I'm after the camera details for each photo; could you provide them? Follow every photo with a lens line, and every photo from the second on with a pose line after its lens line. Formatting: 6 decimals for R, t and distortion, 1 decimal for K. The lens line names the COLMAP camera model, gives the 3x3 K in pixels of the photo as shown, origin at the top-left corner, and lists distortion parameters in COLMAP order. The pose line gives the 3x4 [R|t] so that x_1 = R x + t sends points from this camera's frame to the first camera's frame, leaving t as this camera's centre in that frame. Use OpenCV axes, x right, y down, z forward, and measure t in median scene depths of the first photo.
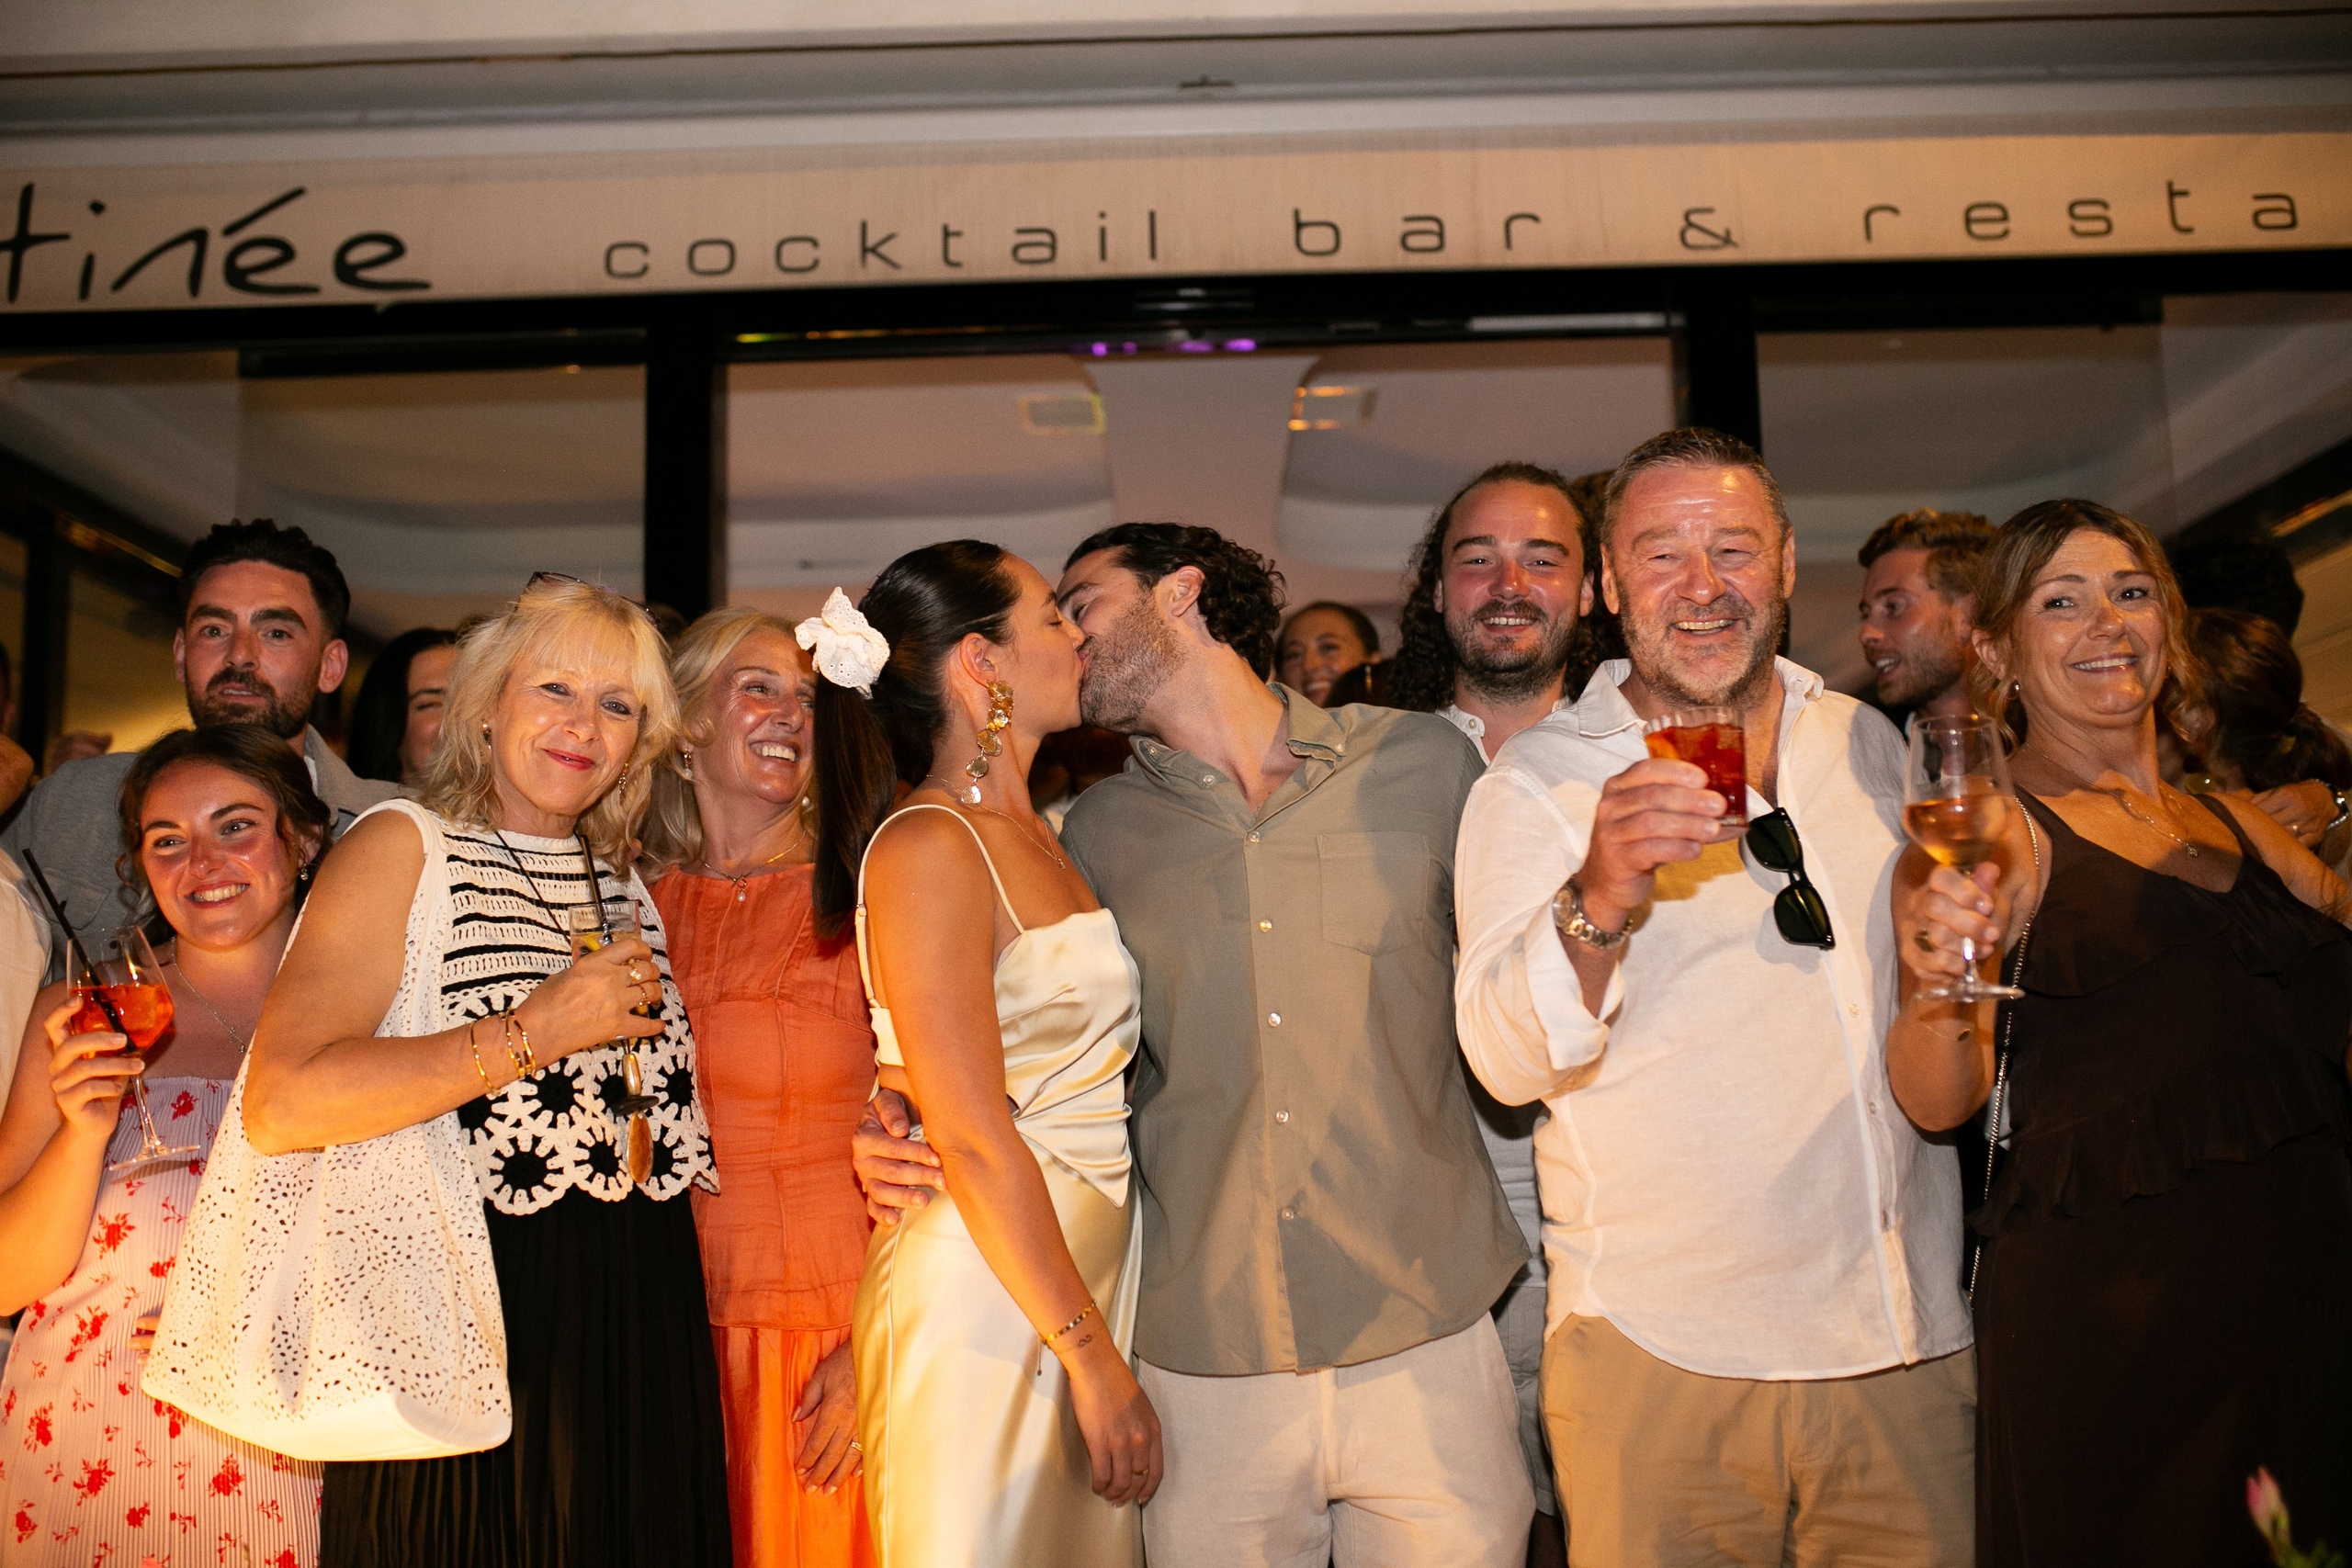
lens RADIAL K [[2396.0, 0, 1176.0], [0, 2396.0, 784.0], [0, 0, 1]] dist [-0.095827, 0.151772]
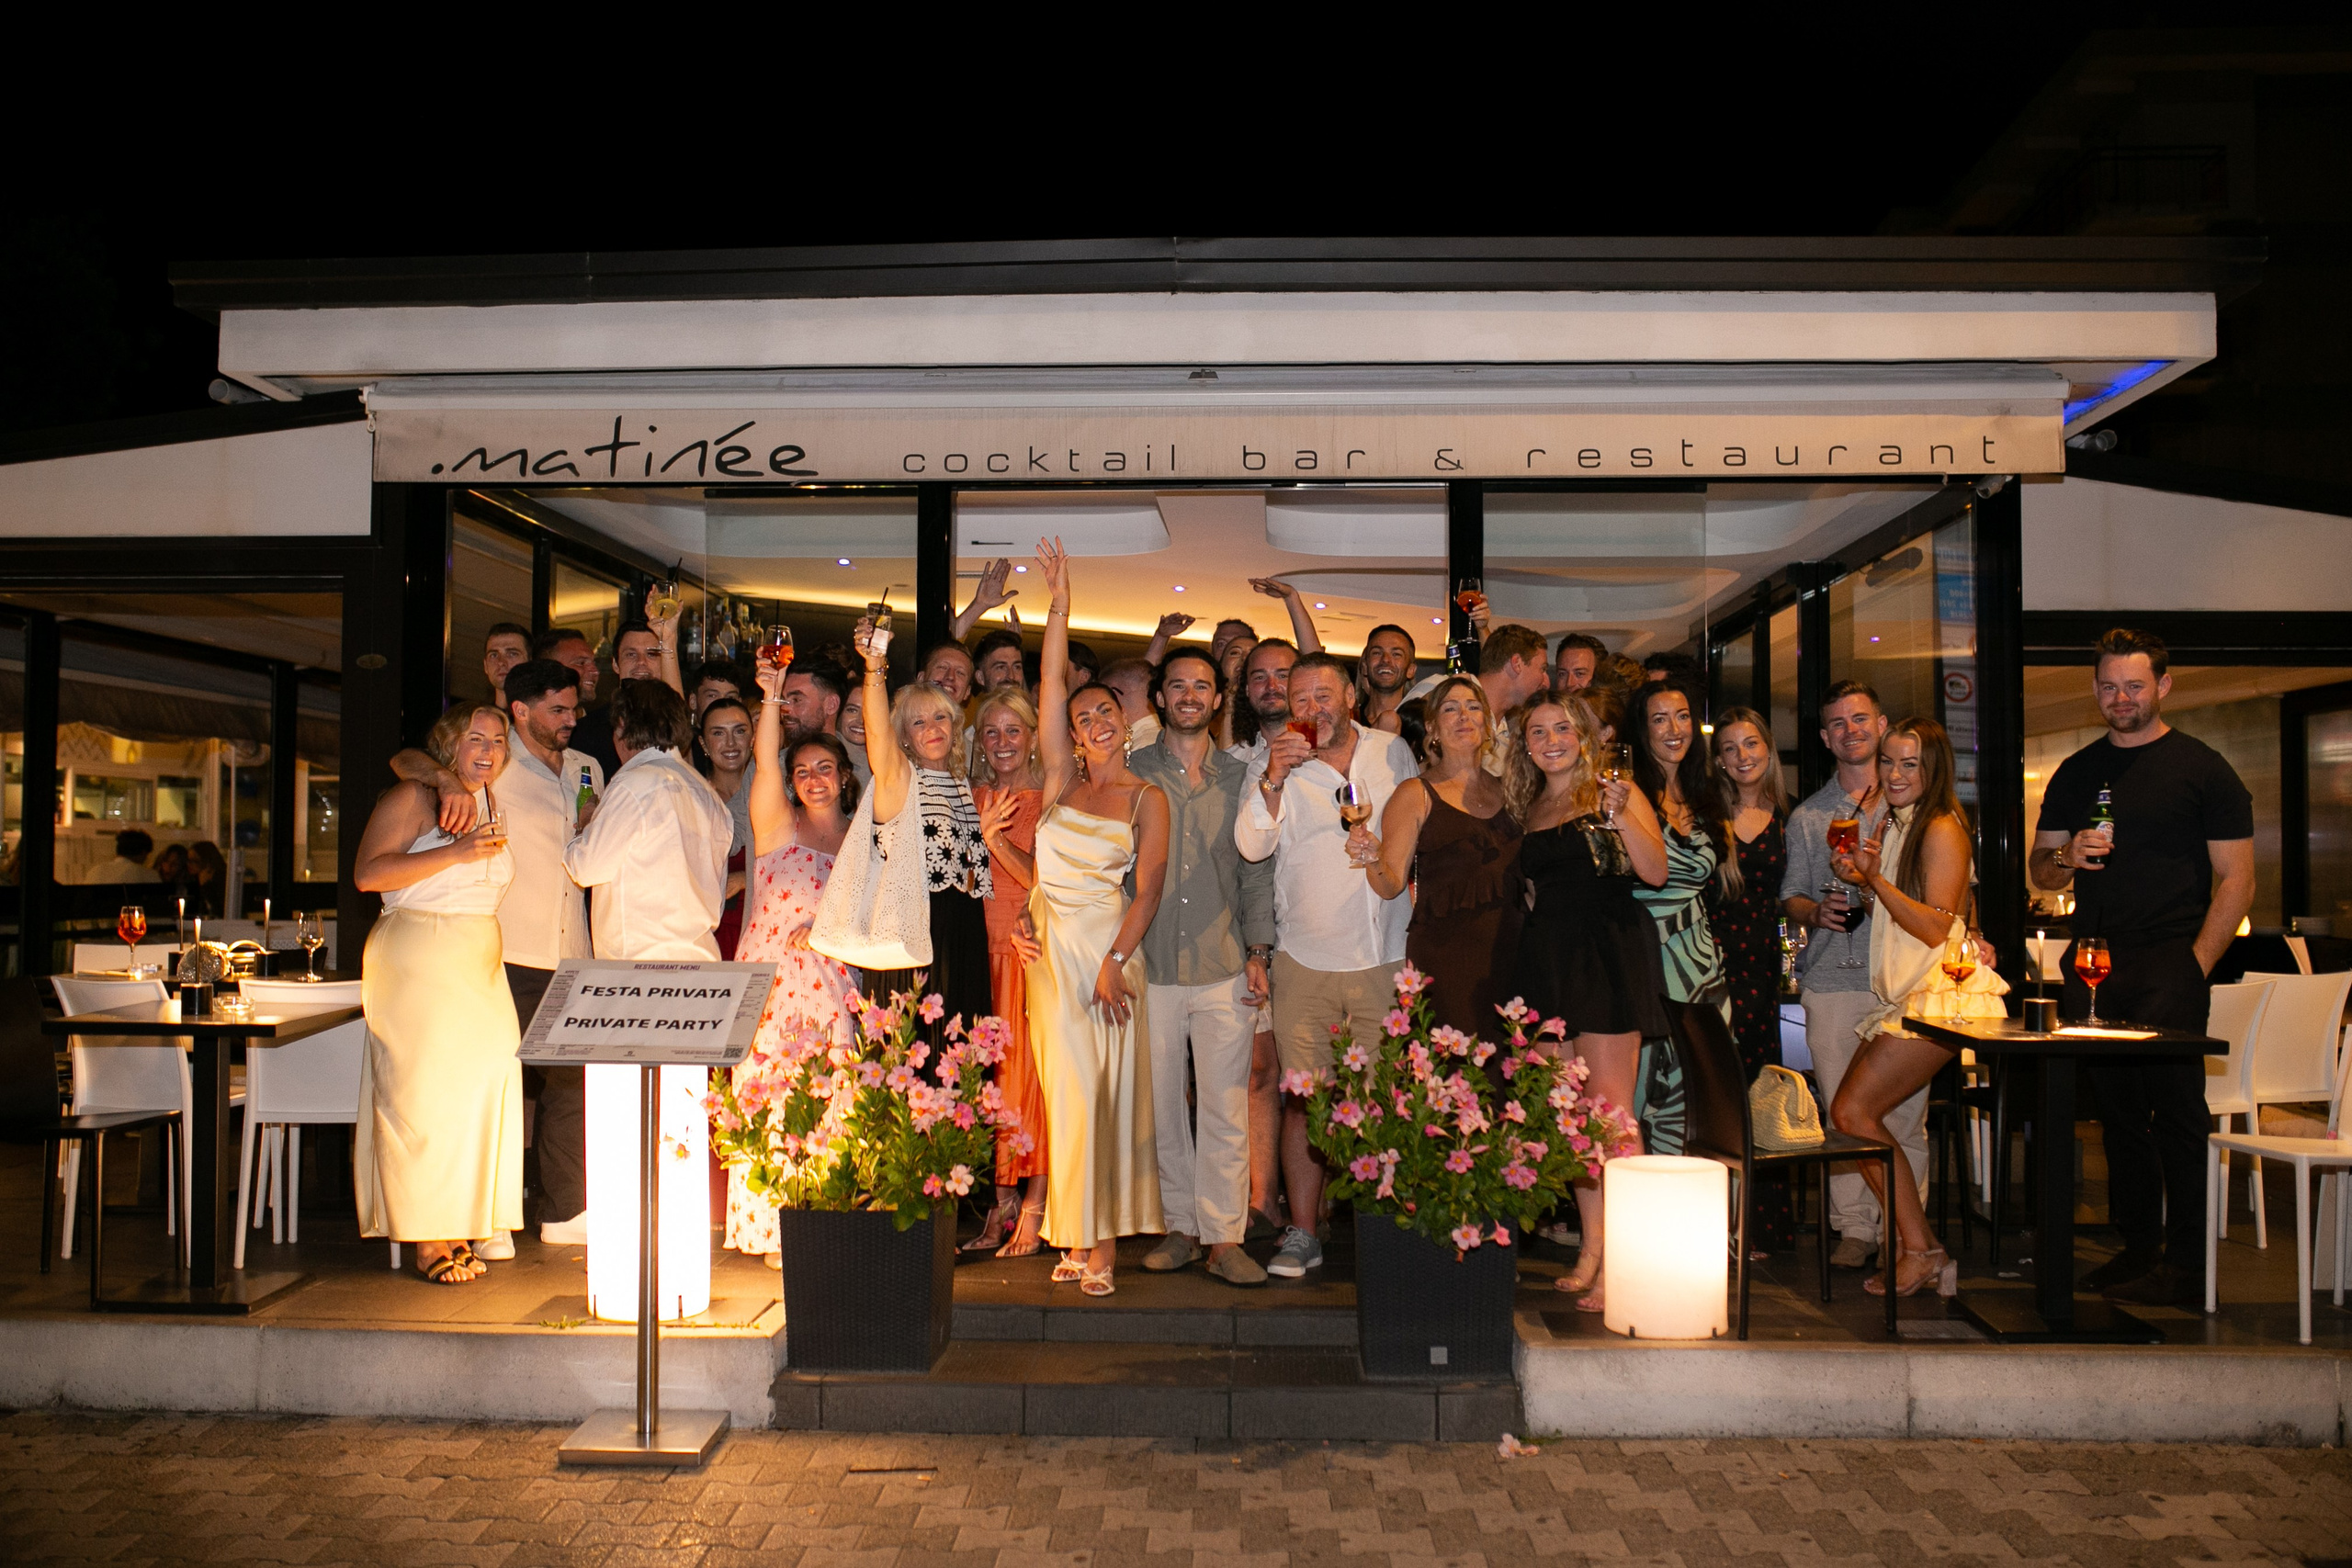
lens RADIAL K [[2516.2, 0, 1176.0], [0, 2516.2, 784.0], [0, 0, 1]] dist [-0.040809, -0.006392]
pose [[0.997202, 0.027464, -0.069532, 0.147392], [-0.022181, 0.996889, 0.075639, -0.114438], [0.071393, -0.073885, 0.994708, -1.131123]]
